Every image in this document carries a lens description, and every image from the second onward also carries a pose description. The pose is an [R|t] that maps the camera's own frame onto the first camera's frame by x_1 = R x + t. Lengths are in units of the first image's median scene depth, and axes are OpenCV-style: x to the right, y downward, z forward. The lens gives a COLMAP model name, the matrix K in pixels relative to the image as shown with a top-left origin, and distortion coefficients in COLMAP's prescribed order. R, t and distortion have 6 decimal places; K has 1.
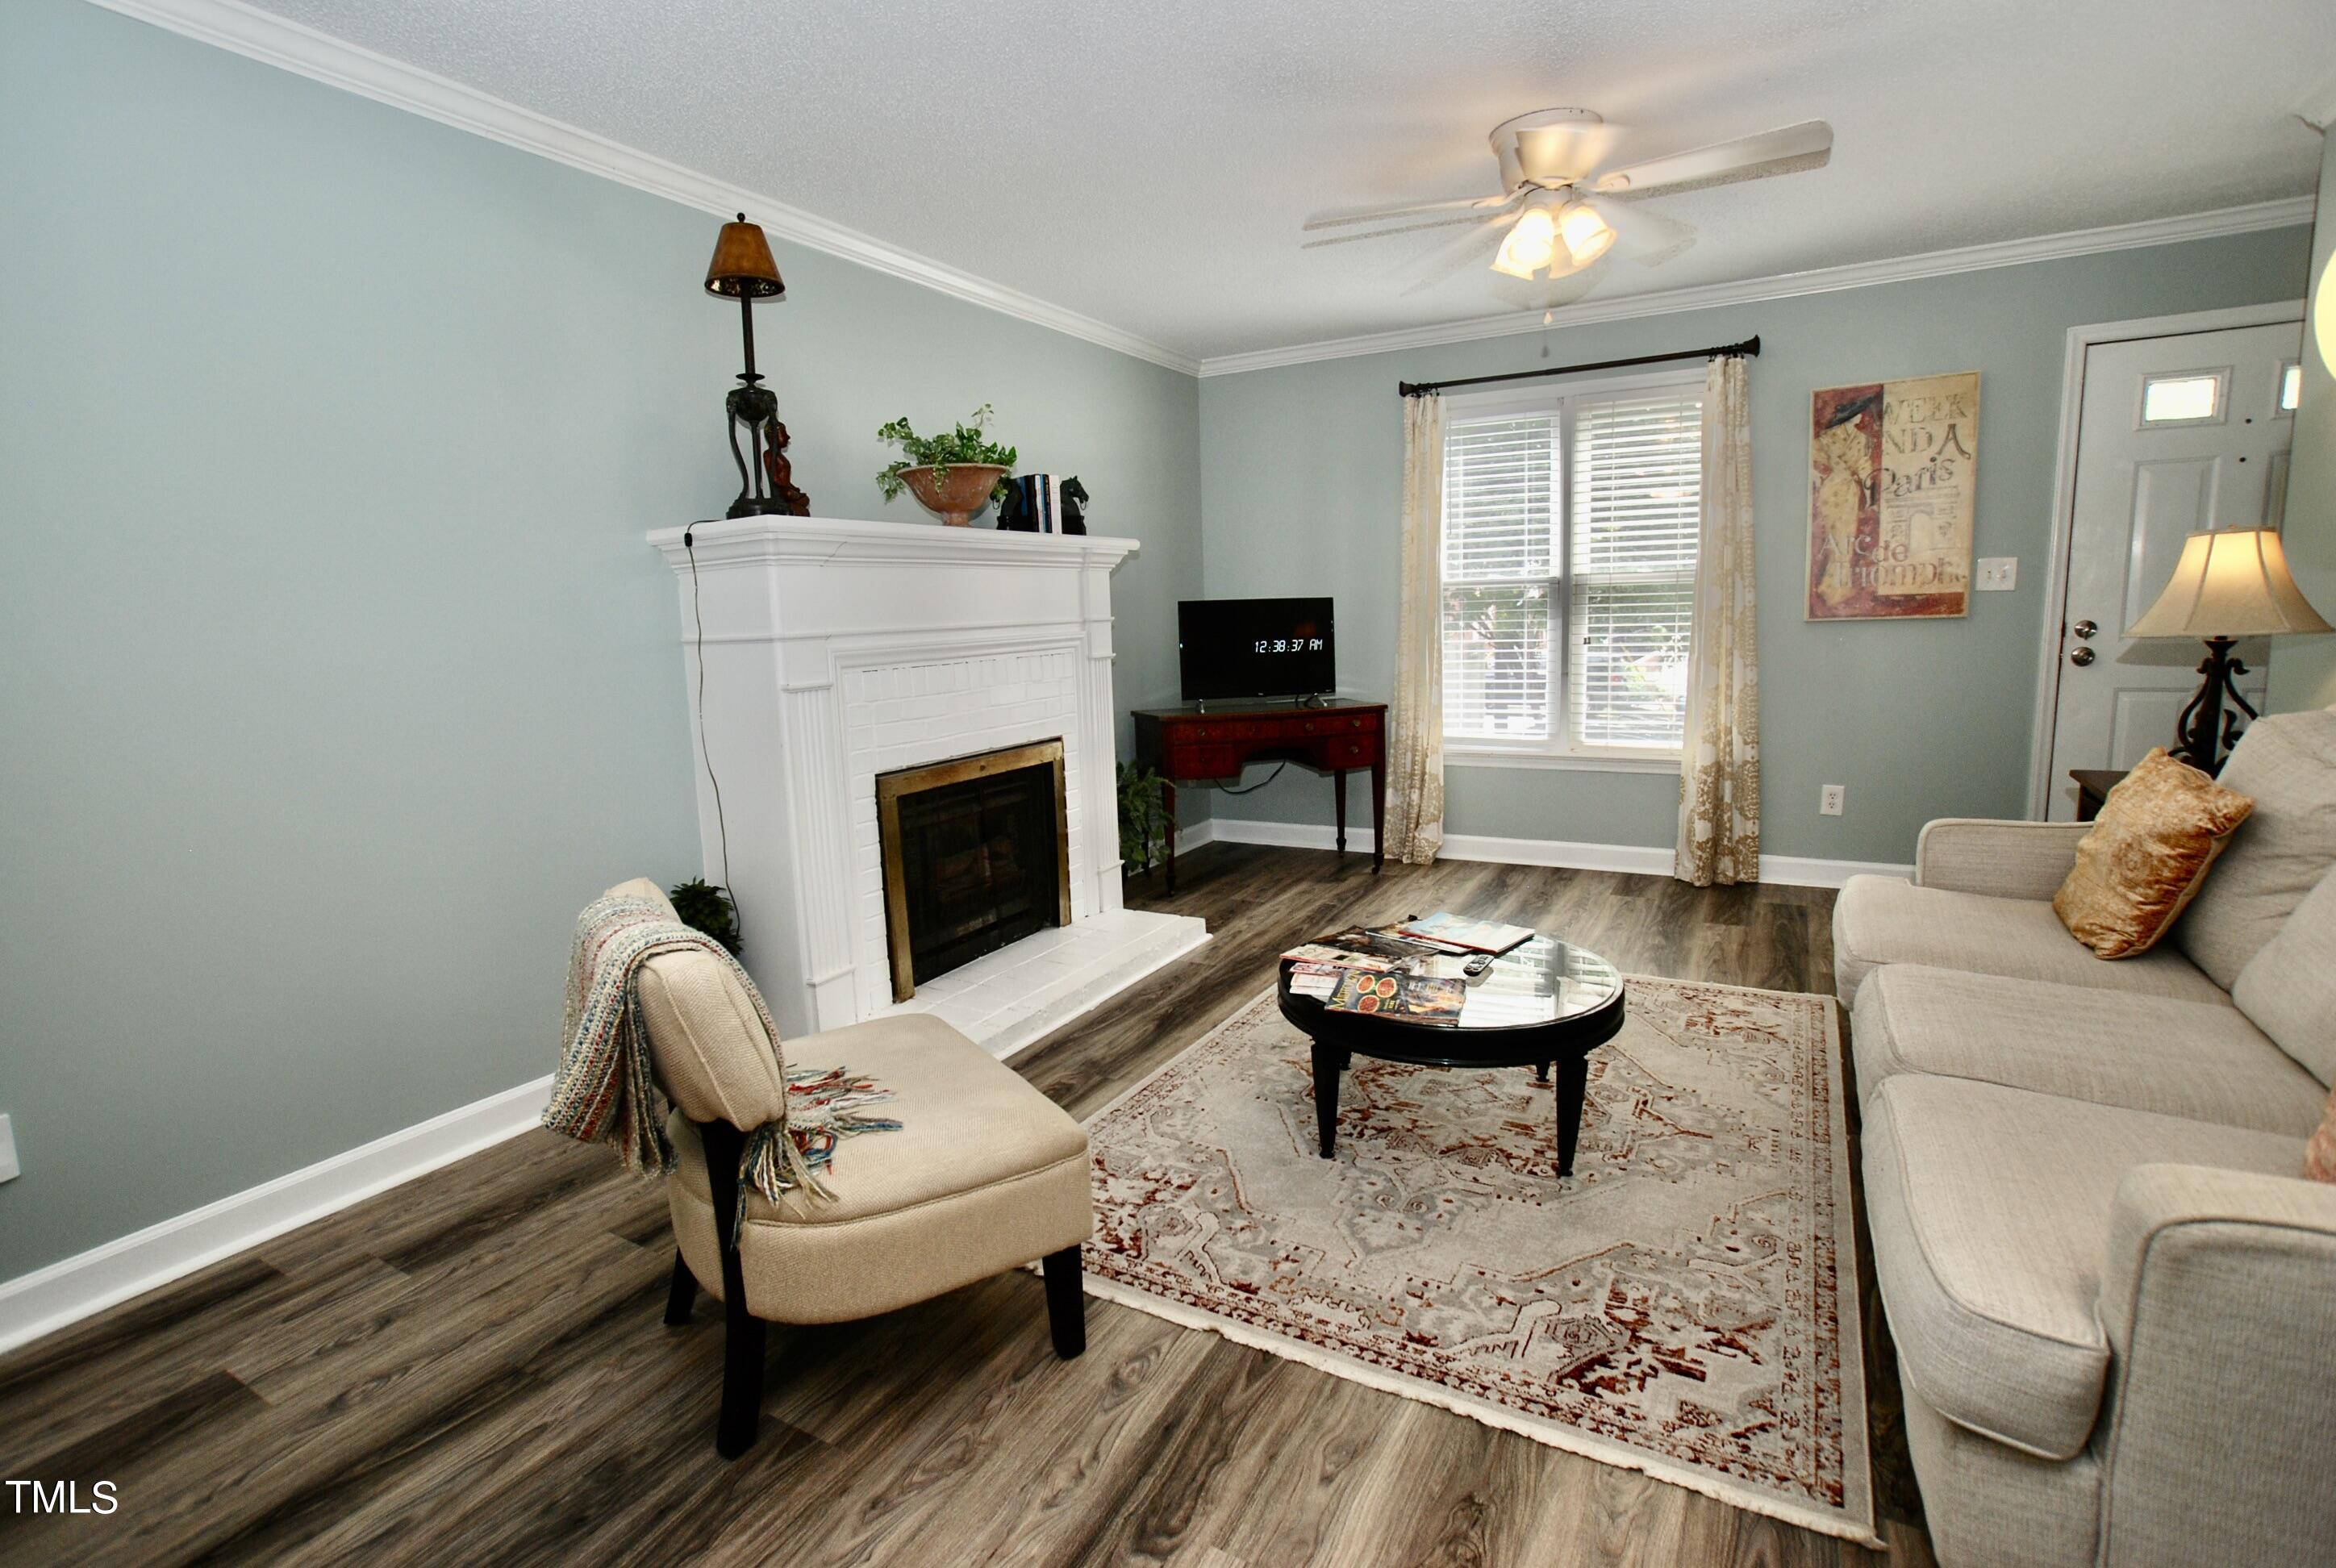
lens RADIAL K [[1126.3, 0, 1137.4], [0, 1126.3, 774.8], [0, 0, 1]] dist [-0.066098, 0.025892]
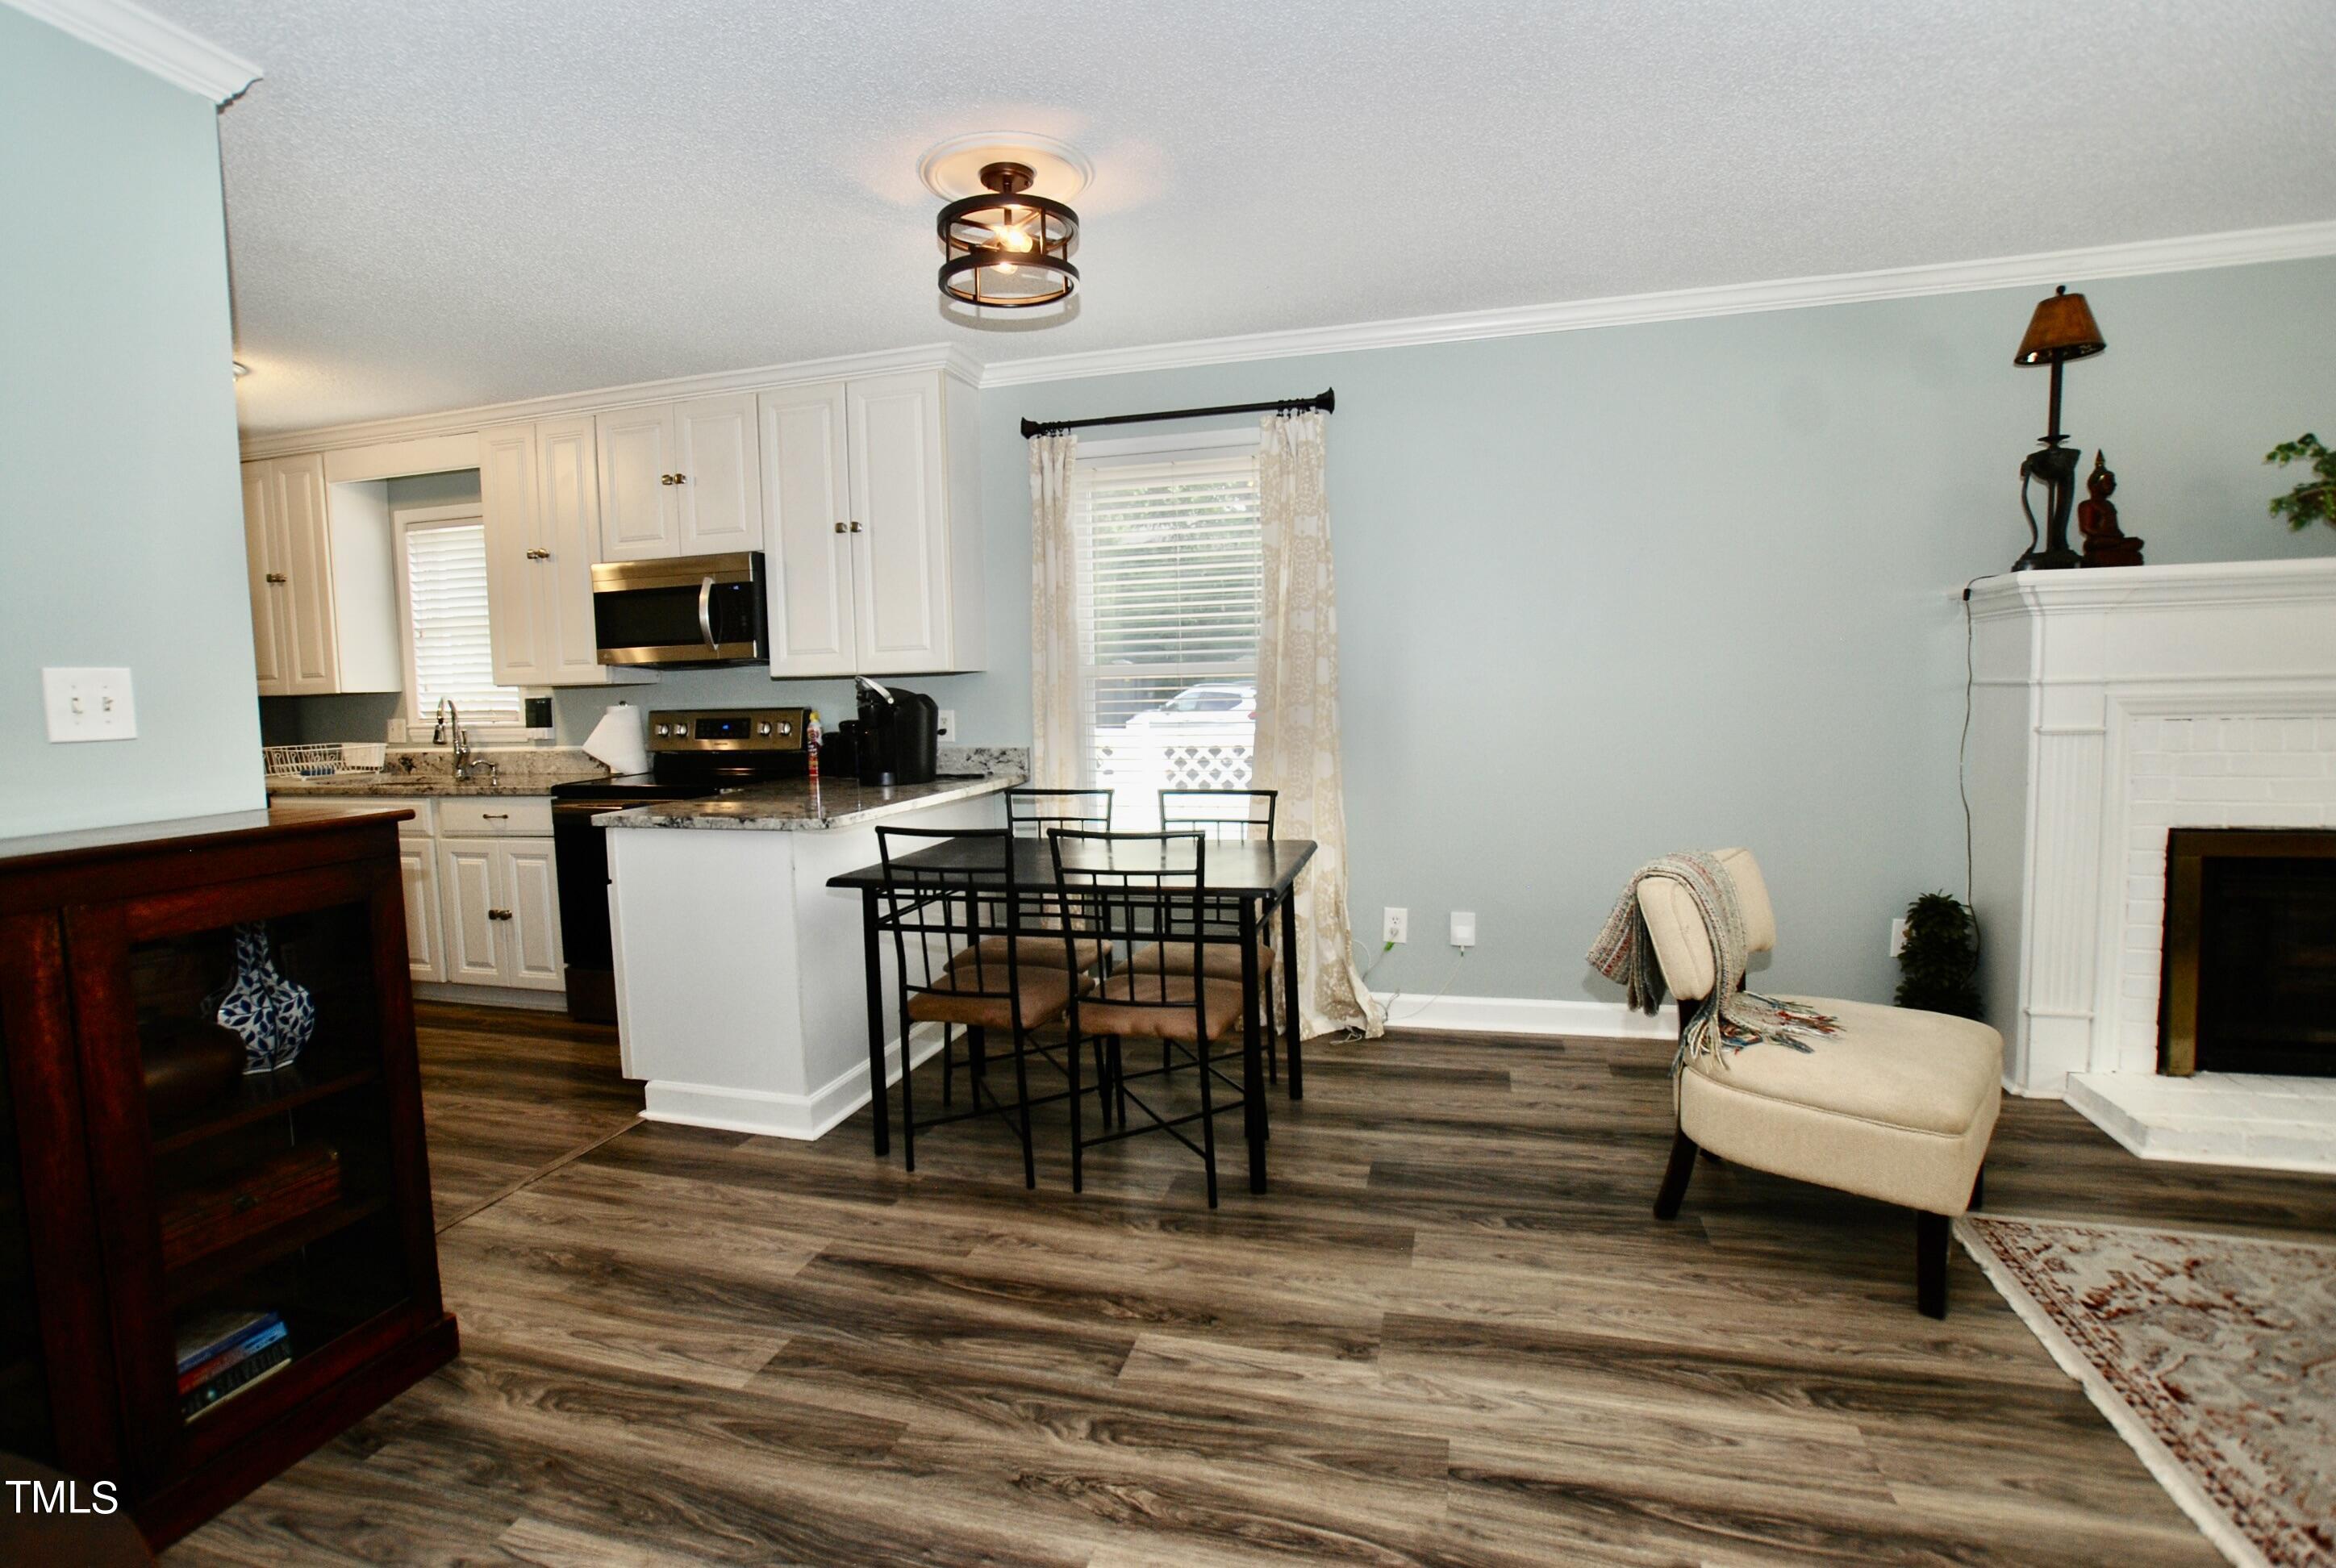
lens RADIAL K [[1126.3, 0, 1137.4], [0, 1126.3, 774.8], [0, 0, 1]] dist [-0.066098, 0.025892]
pose [[0.238673, 0.104599, -0.965450, 0.470137], [-0.122061, 0.989529, 0.077033, -0.009933], [0.963398, 0.099458, 0.248941, -0.077748]]
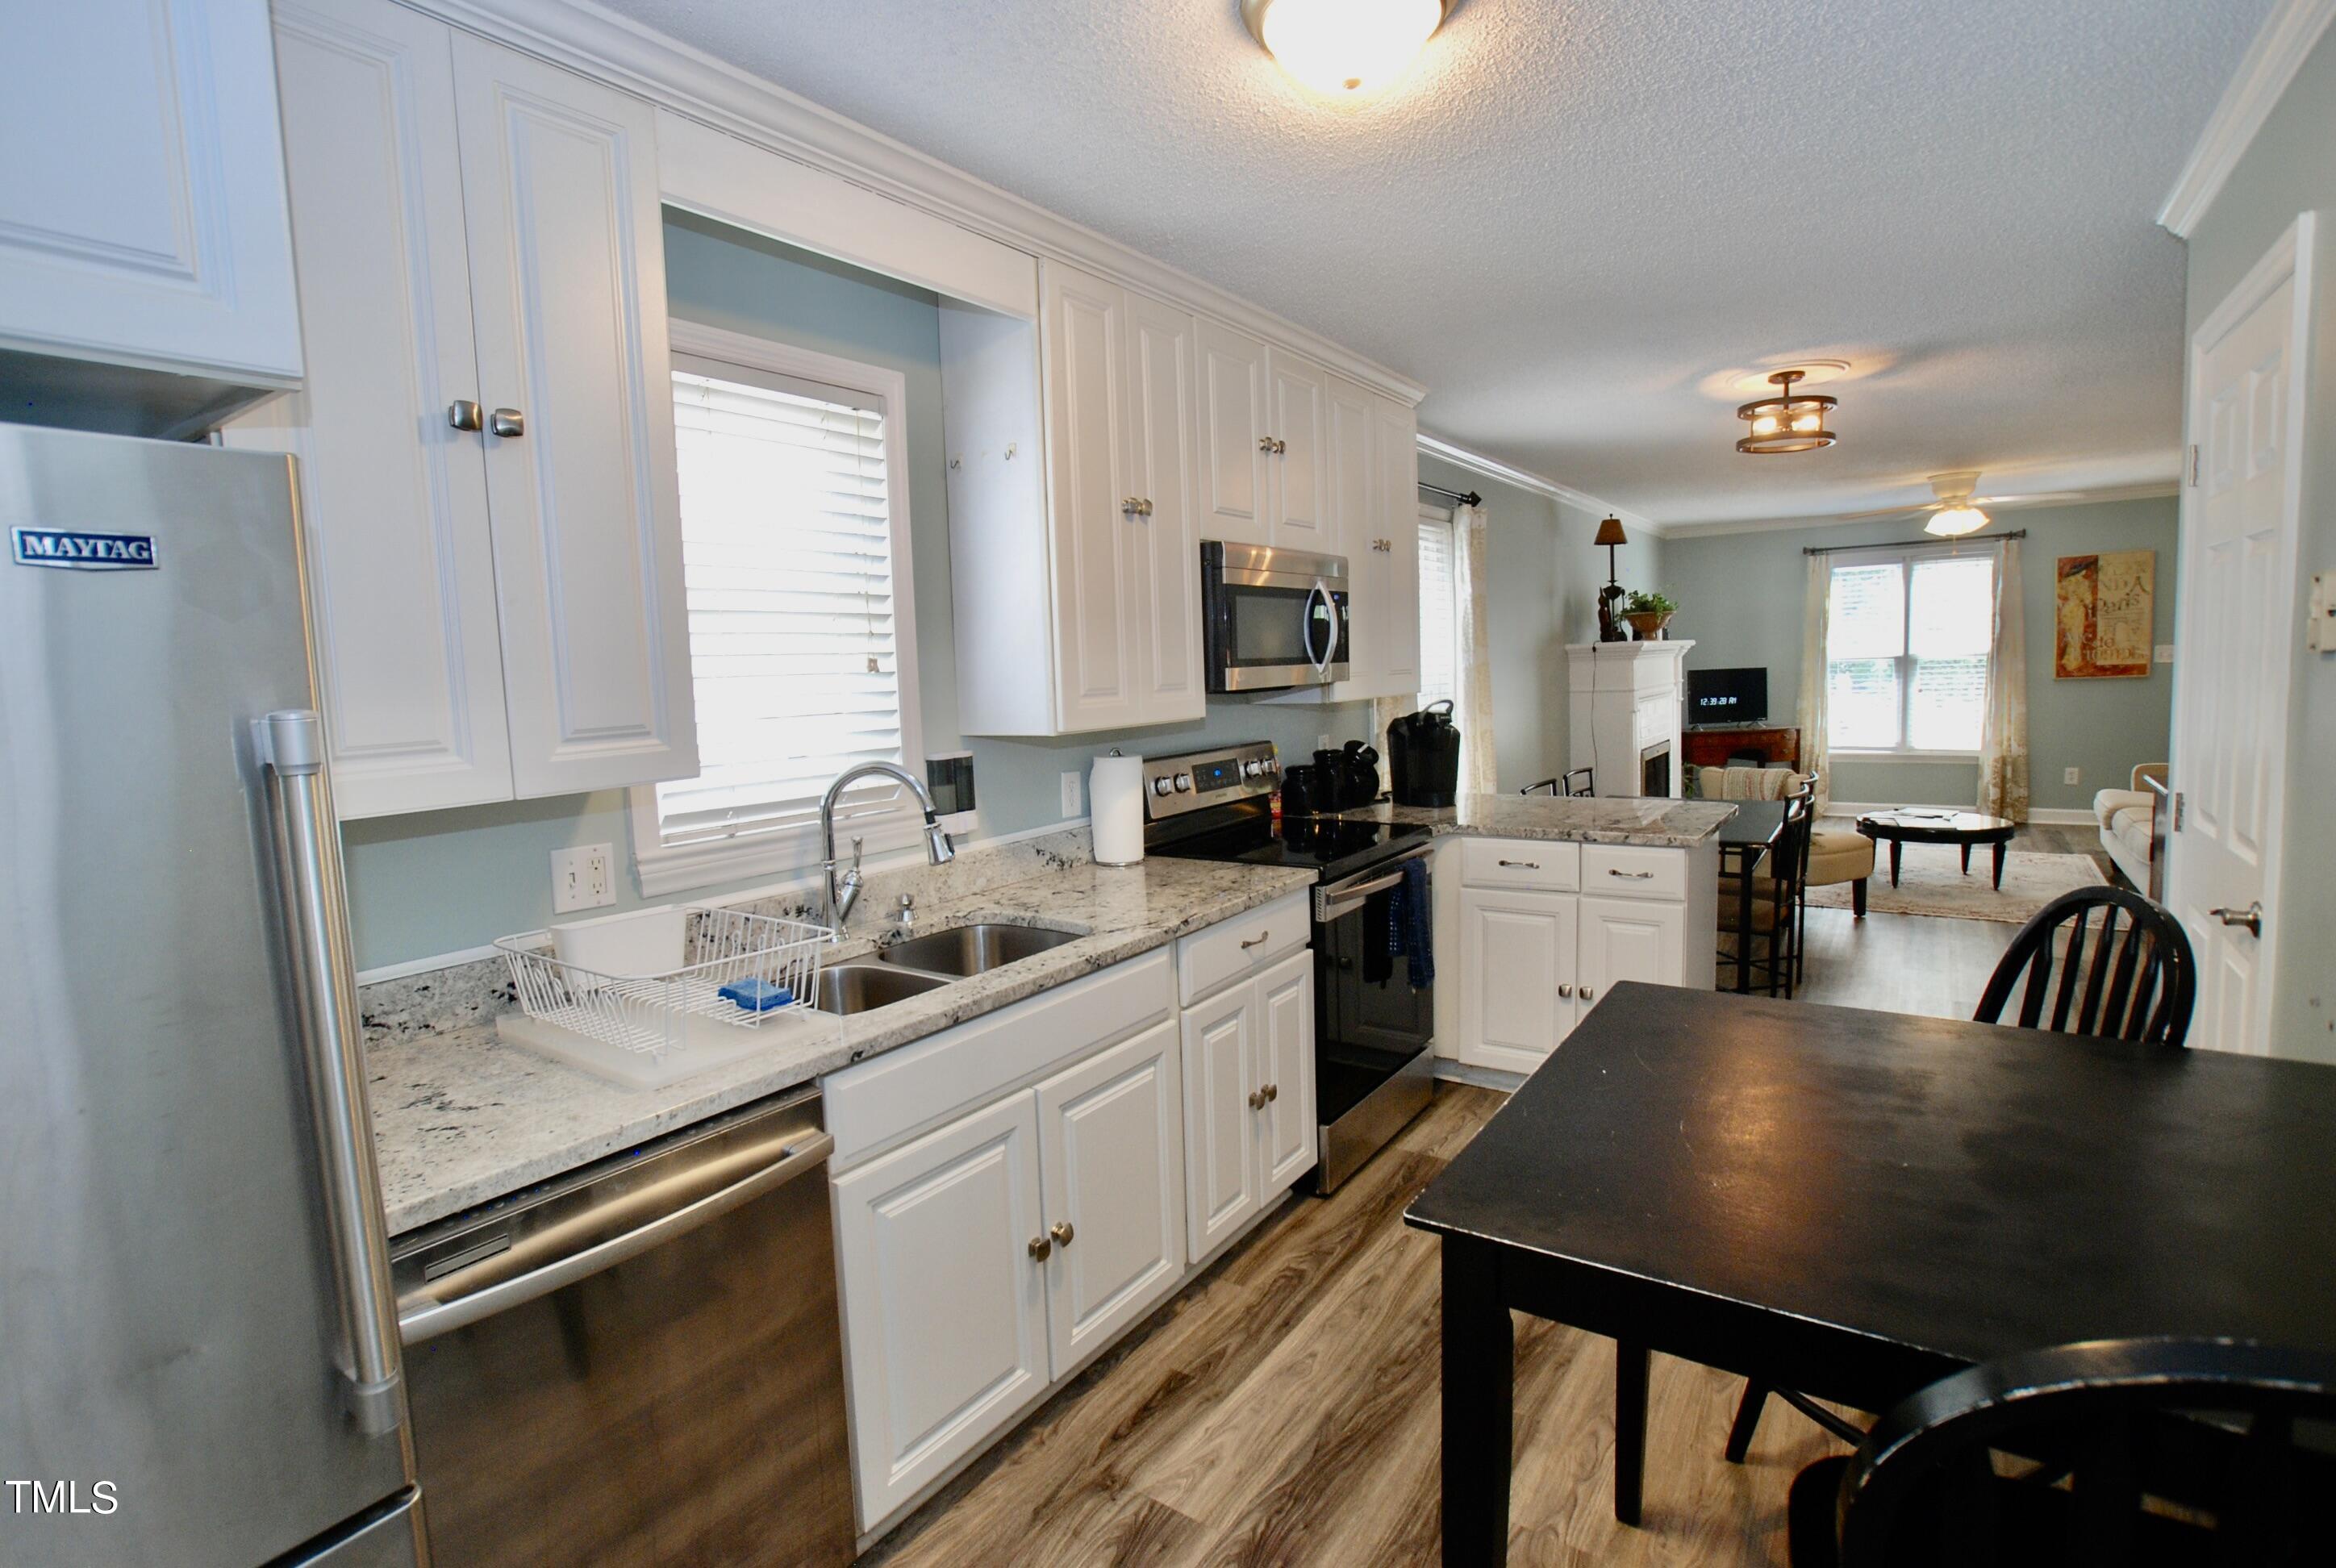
lens RADIAL K [[1126.3, 0, 1137.4], [0, 1126.3, 774.8], [0, 0, 1]] dist [-0.066098, 0.025892]
pose [[0.994212, 0.002655, -0.107406, -0.990497], [-0.007344, 0.999036, -0.043281, 0.151777], [0.107188, 0.043819, 0.993273, -1.324304]]
